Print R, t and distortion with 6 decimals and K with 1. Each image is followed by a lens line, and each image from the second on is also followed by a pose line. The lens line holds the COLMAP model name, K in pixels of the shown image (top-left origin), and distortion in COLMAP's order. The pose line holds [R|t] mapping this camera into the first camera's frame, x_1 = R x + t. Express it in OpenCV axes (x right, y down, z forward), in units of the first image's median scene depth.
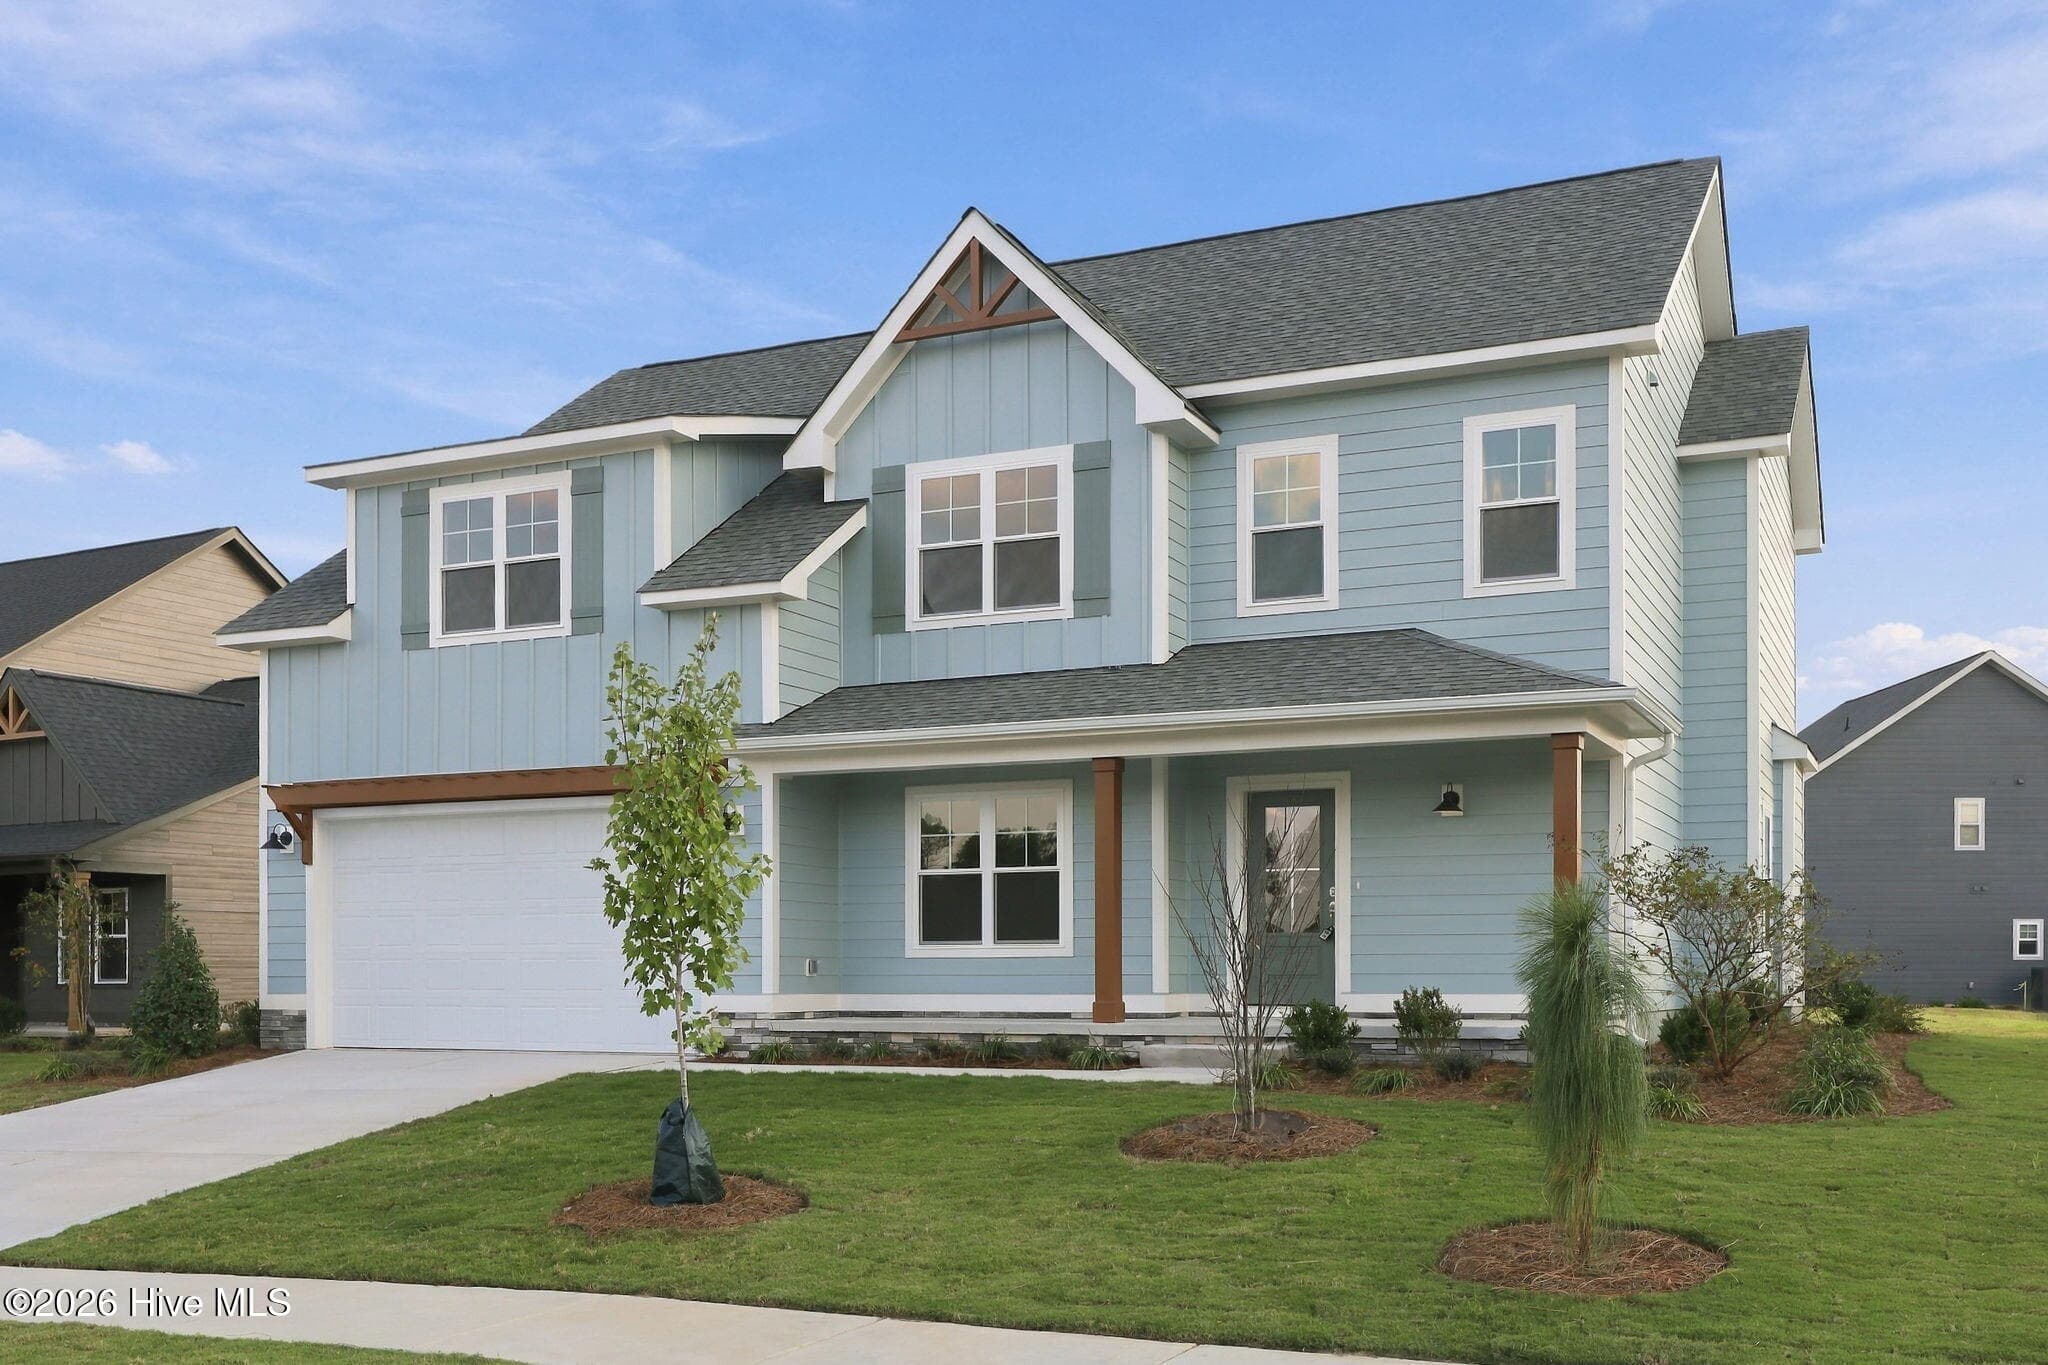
lens RADIAL K [[2023.3, 0, 1029.4], [0, 2023.3, 938.0], [0, 0, 1]] dist [-0.010612, 0.001186]
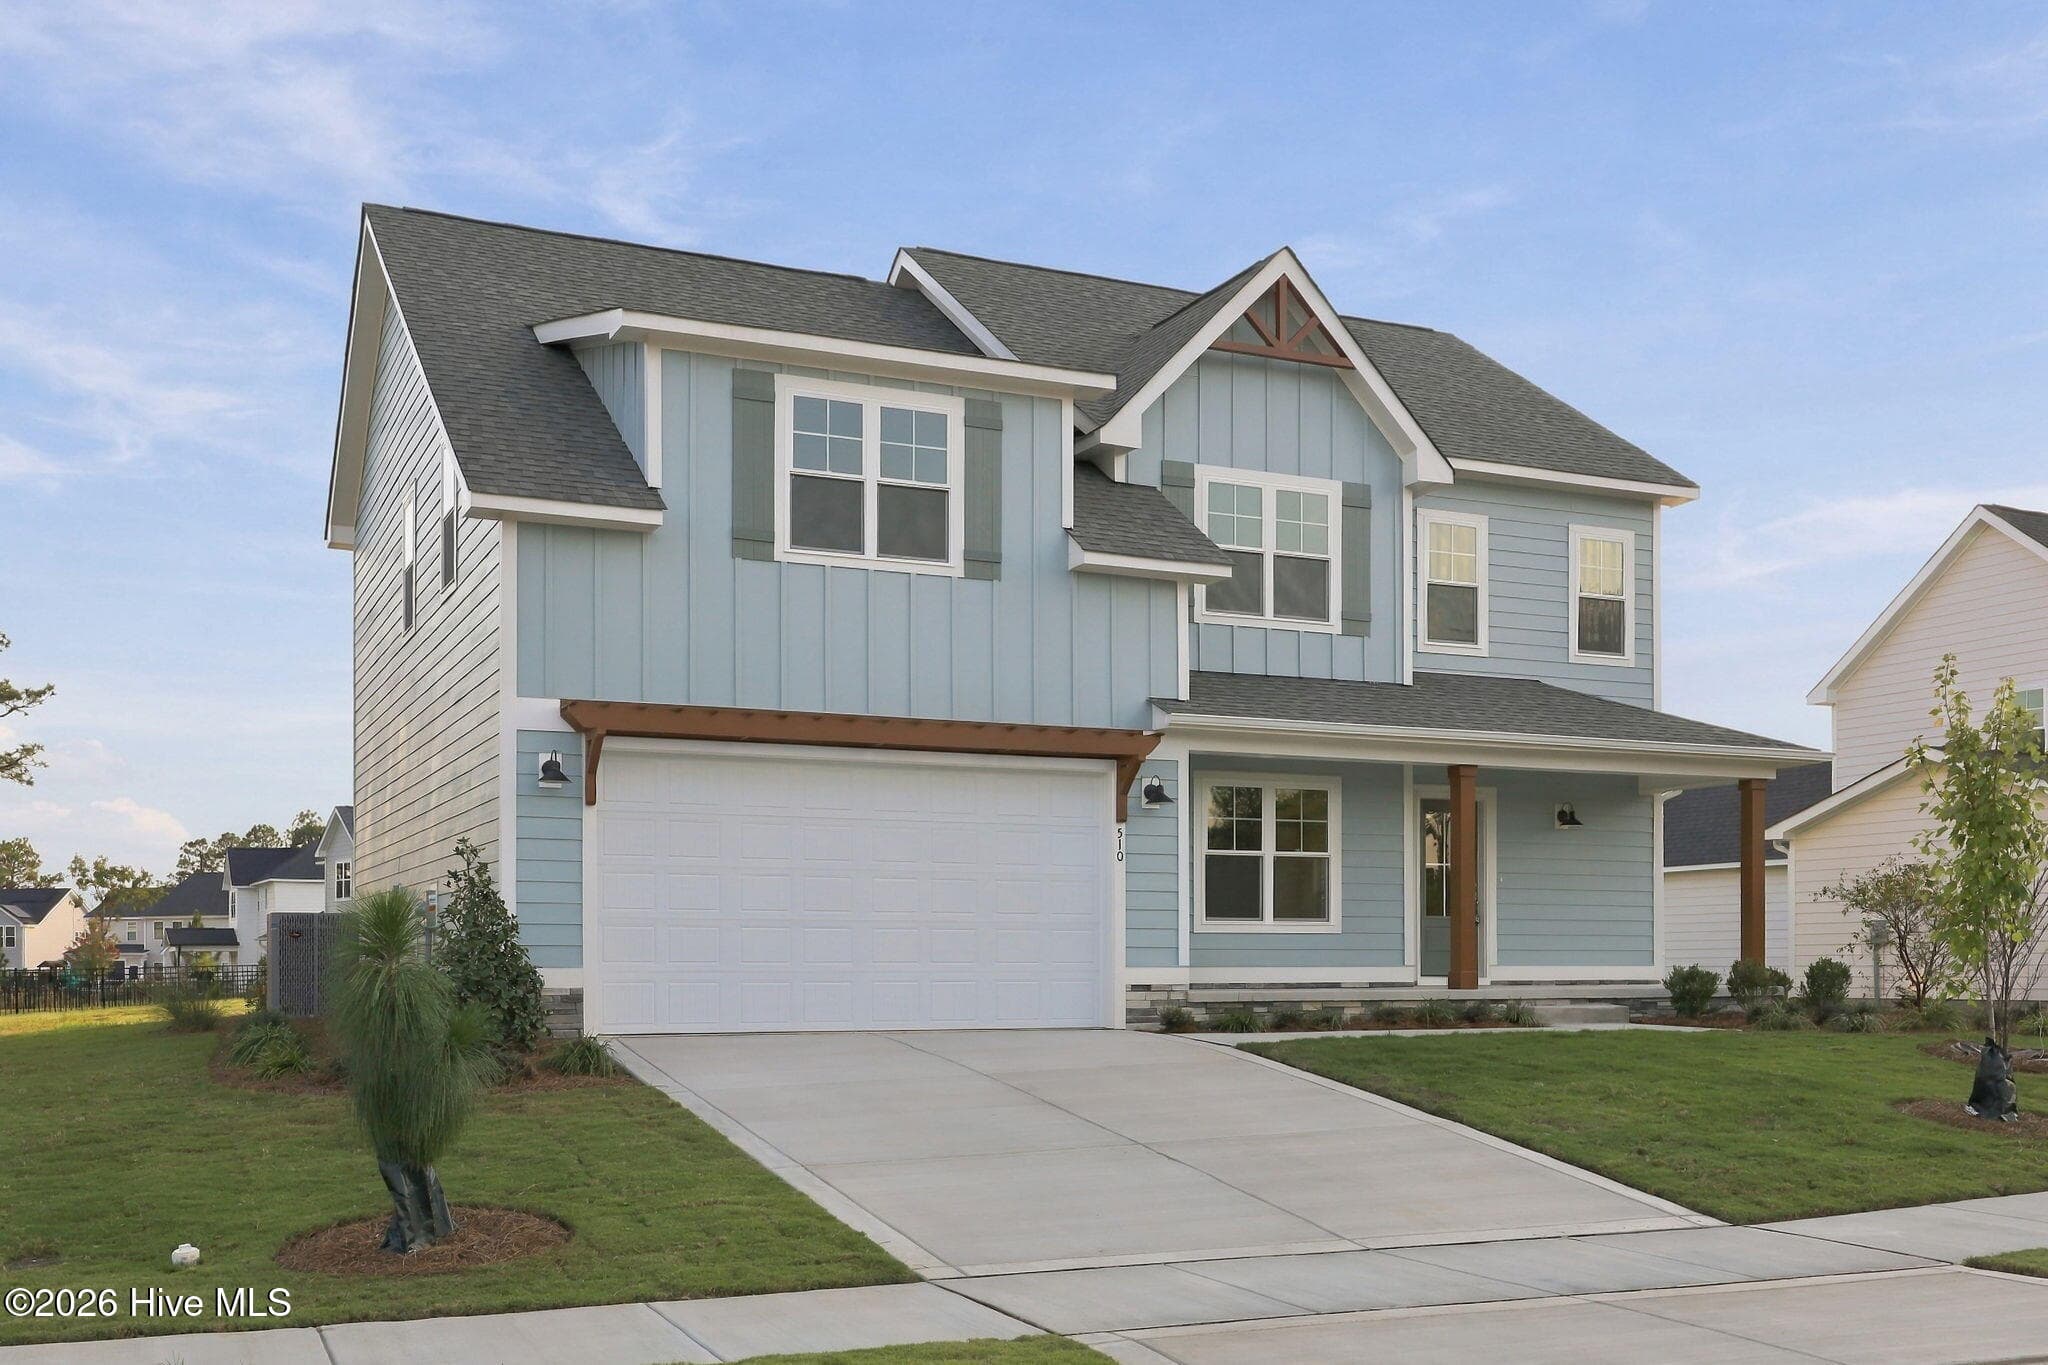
lens RADIAL K [[2035.5, 0, 1061.2], [0, 2035.5, 951.5], [0, 0, 1]] dist [-0.001288, -0.004087]
pose [[0.642560, 0.006612, 0.766207, -0.936877], [-0.015290, 0.999874, 0.004194, 0.016858], [-0.766083, -0.014410, 0.642580, 0.376835]]
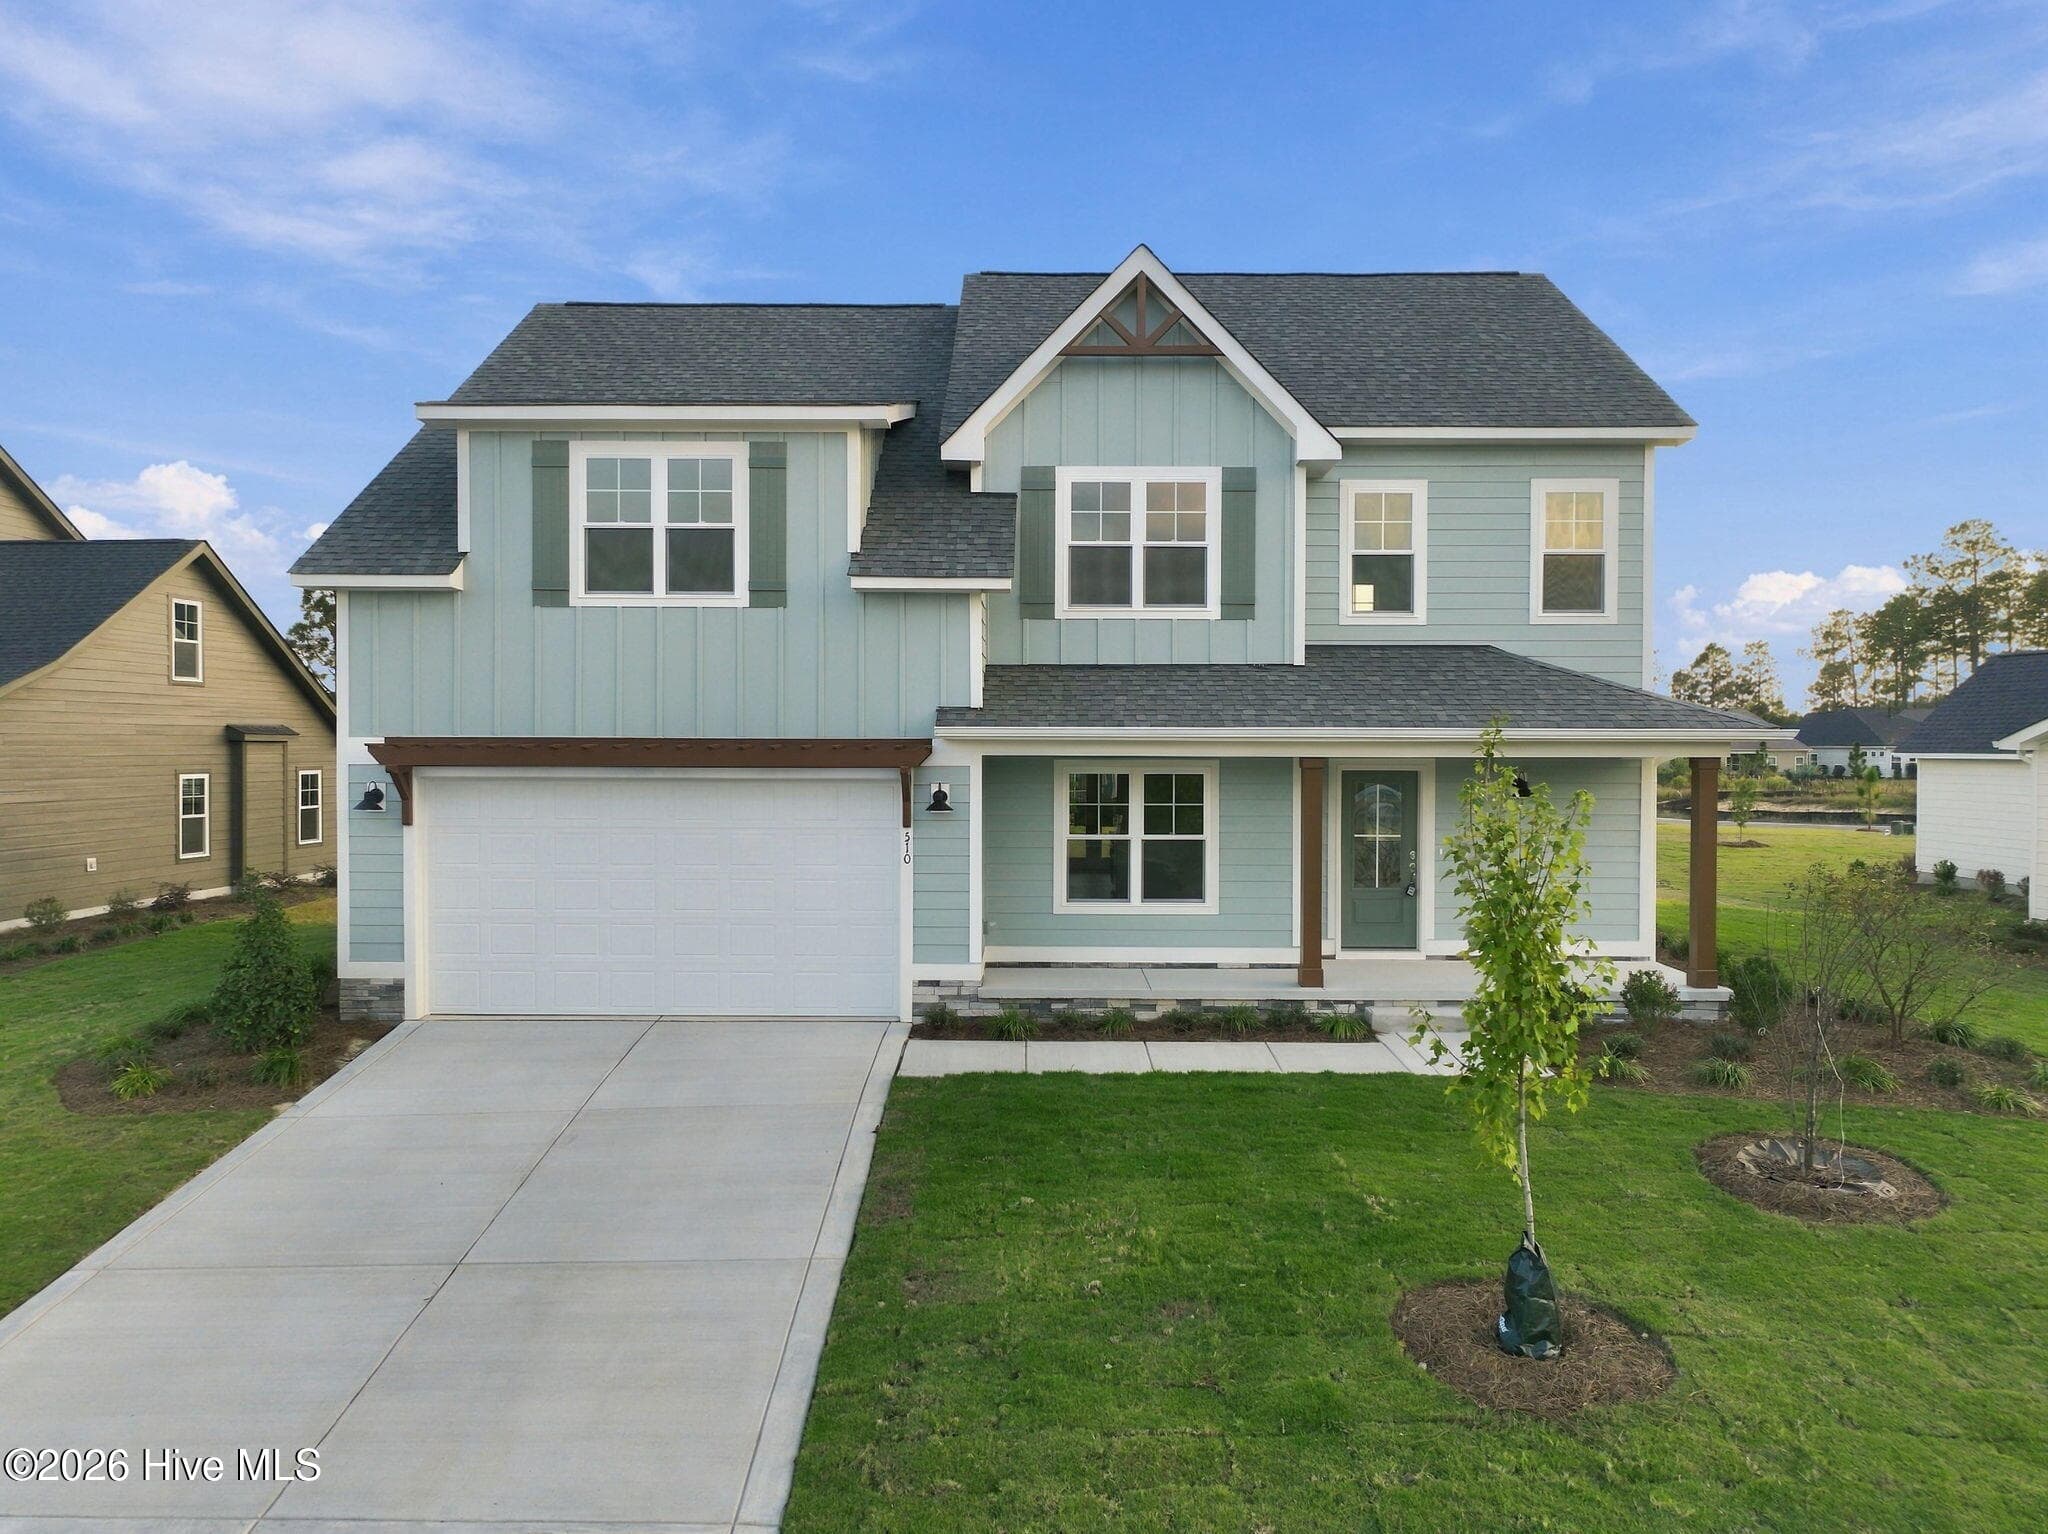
lens RADIAL K [[1440.0, 0, 1023.5], [0, 1440.0, 758.2], [0, 0, 1]] dist [-0.001366, 0.009849]
pose [[0.910126, 0.000225, 0.414331, -0.411723], [-0.013032, 0.999521, 0.028082, -0.099239], [-0.414126, -0.030958, 0.909693, 0.294340]]
